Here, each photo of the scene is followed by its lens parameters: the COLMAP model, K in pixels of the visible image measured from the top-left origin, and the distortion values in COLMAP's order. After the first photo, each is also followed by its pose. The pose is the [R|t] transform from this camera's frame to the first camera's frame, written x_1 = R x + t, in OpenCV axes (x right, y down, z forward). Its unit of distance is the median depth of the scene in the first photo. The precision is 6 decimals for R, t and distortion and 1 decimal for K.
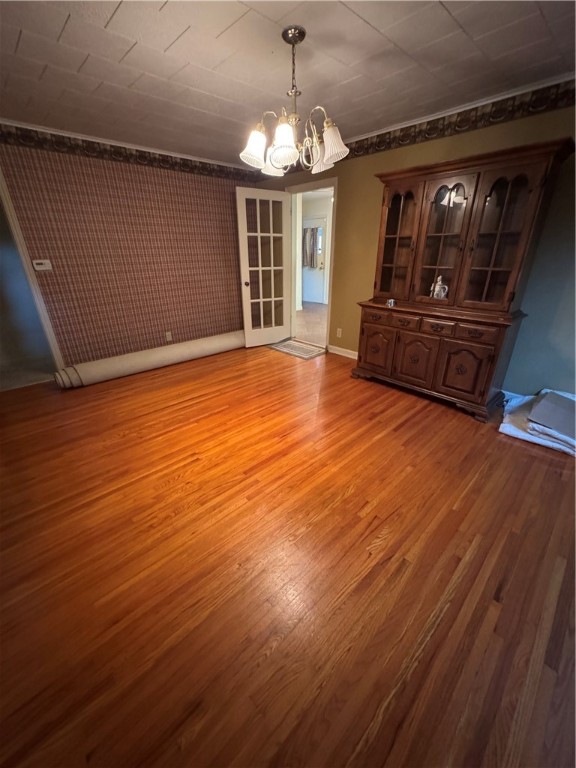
lens RADIAL K [[306.3, 0, 288.0], [0, 306.3, 384.0], [0, 0, 1]] dist [-0.004390, 0.000119]
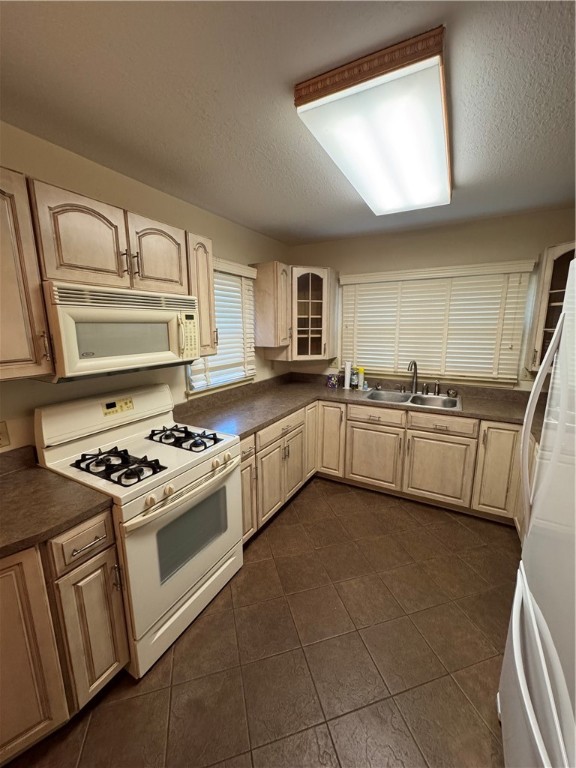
lens RADIAL K [[306.3, 0, 288.0], [0, 306.3, 384.0], [0, 0, 1]] dist [-0.004390, 0.000119]
pose [[-0.295199, -0.174381, 0.939387, -0.101094], [0.393419, 0.873796, 0.285836, -0.721625], [-0.870677, 0.453952, -0.189339, 1.441440]]
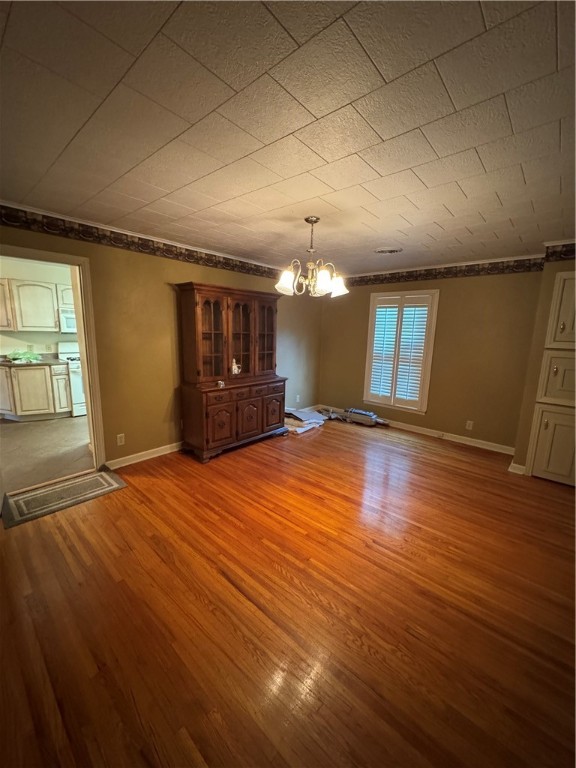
lens RADIAL K [[306.3, 0, 288.0], [0, 306.3, 384.0], [0, 0, 1]] dist [-0.004390, 0.000119]
pose [[-0.075629, -0.171910, 0.982205, -0.980004], [0.380842, 0.905371, 0.187786, -0.445270], [-0.921542, 0.388267, -0.003002, 0.870137]]
